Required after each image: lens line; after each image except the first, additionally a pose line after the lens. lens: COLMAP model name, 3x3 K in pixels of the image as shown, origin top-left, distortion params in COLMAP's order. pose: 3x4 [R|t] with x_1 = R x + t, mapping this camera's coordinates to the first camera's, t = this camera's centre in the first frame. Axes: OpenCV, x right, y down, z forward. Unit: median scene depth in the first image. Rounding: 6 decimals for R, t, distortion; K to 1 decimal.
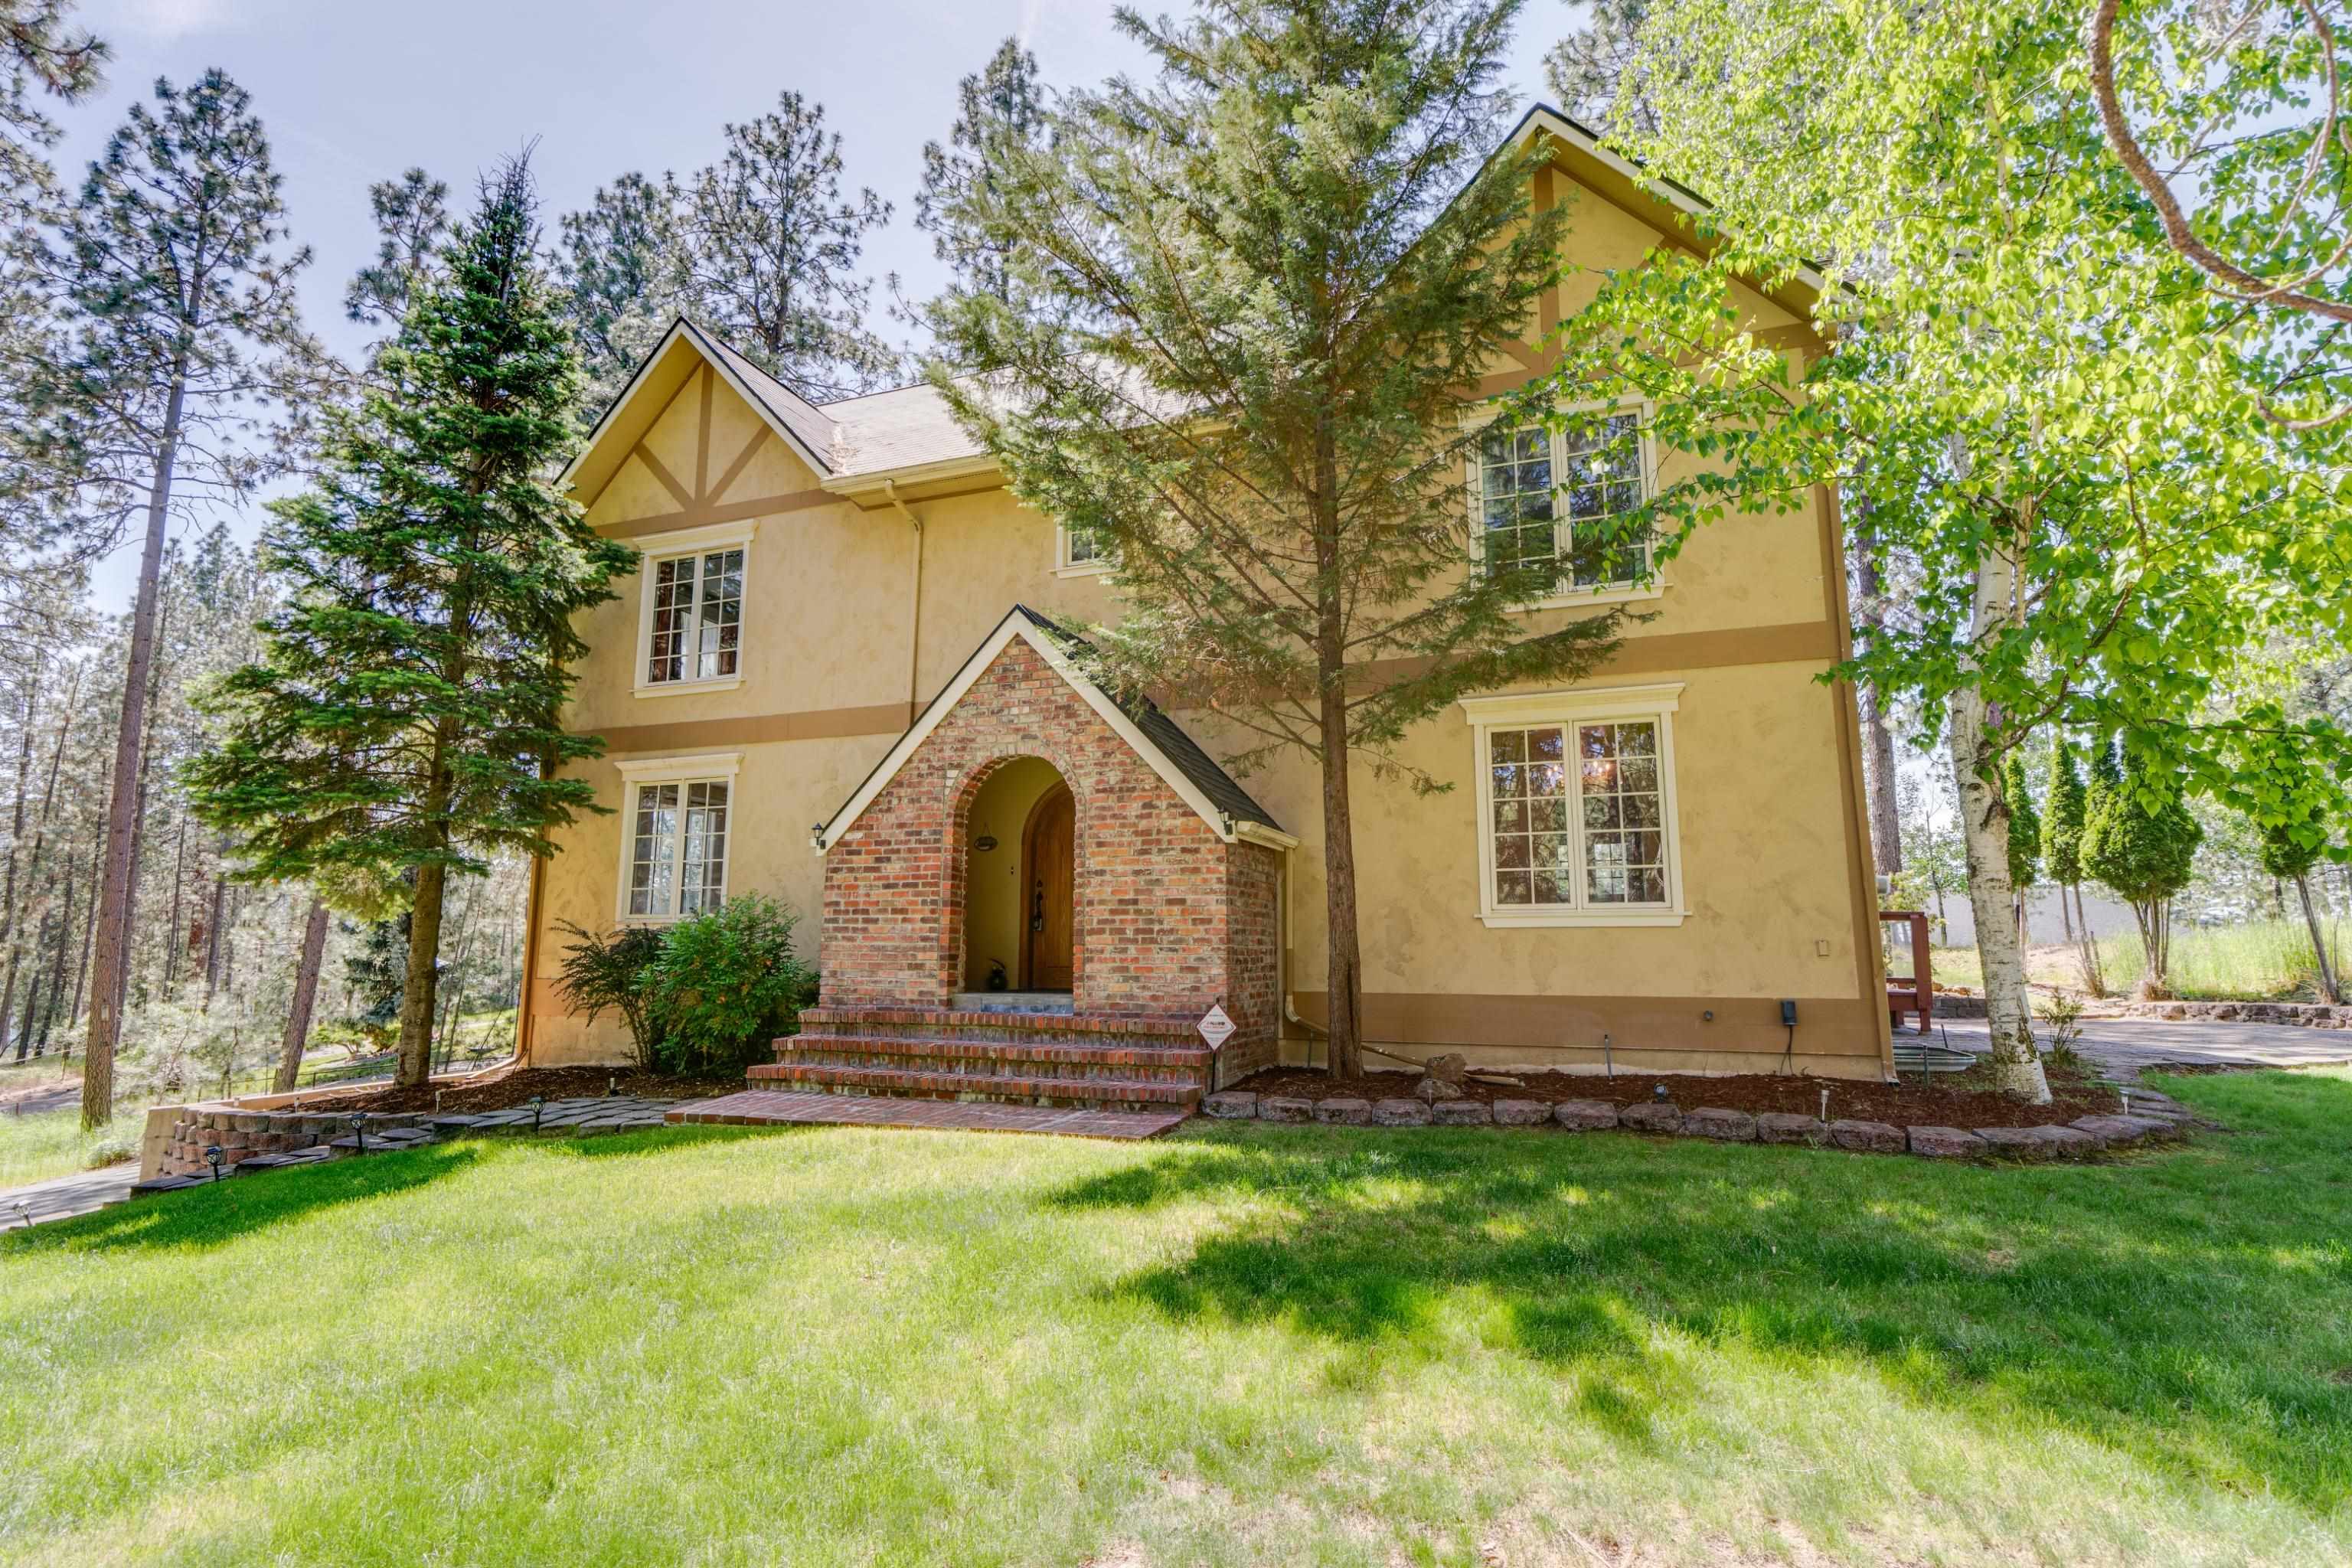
lens RADIAL K [[1160.6, 0, 1176.0], [0, 1160.6, 784.0], [0, 0, 1]] dist [-0.009482, -0.000638]
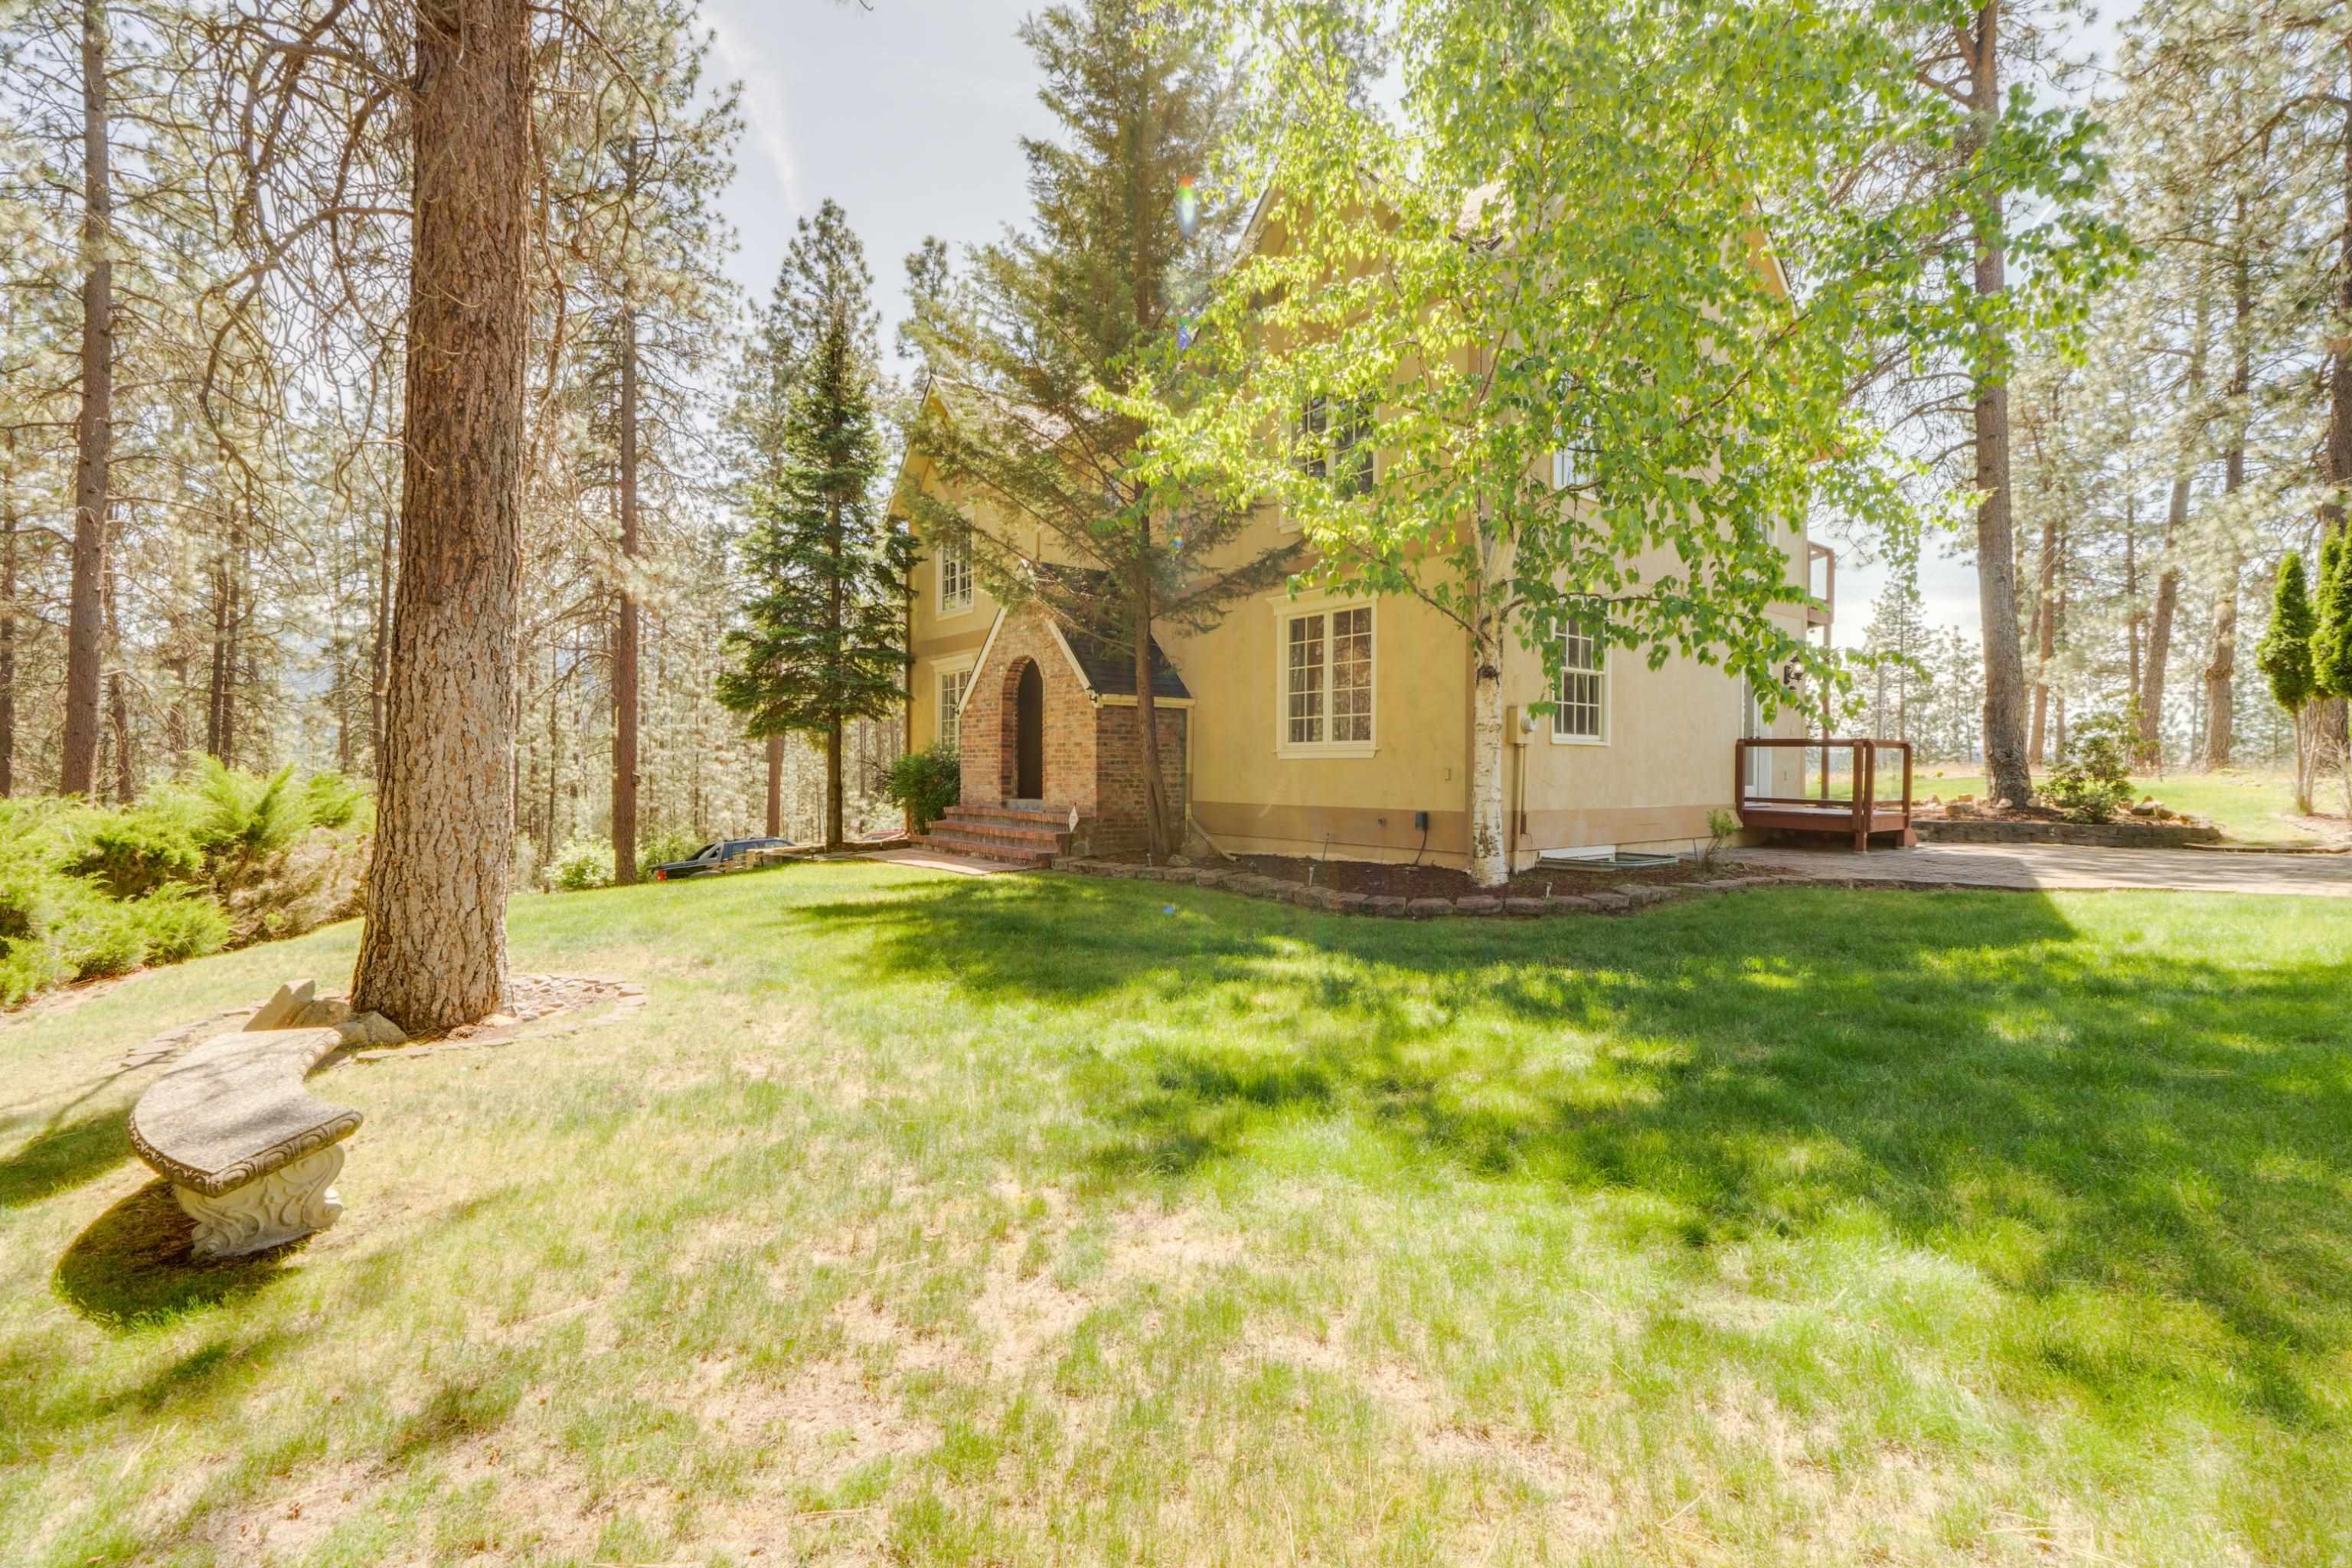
lens RADIAL K [[1053.7, 0, 1171.8], [0, 1053.7, 772.8], [0, 0, 1]] dist [0.000274, 0.000197]
pose [[0.852275, 0.000266, -0.523093, 0.690805], [0.078707, 0.988550, 0.128740, -0.030685], [0.517138, -0.150893, 0.842496, -0.142480]]
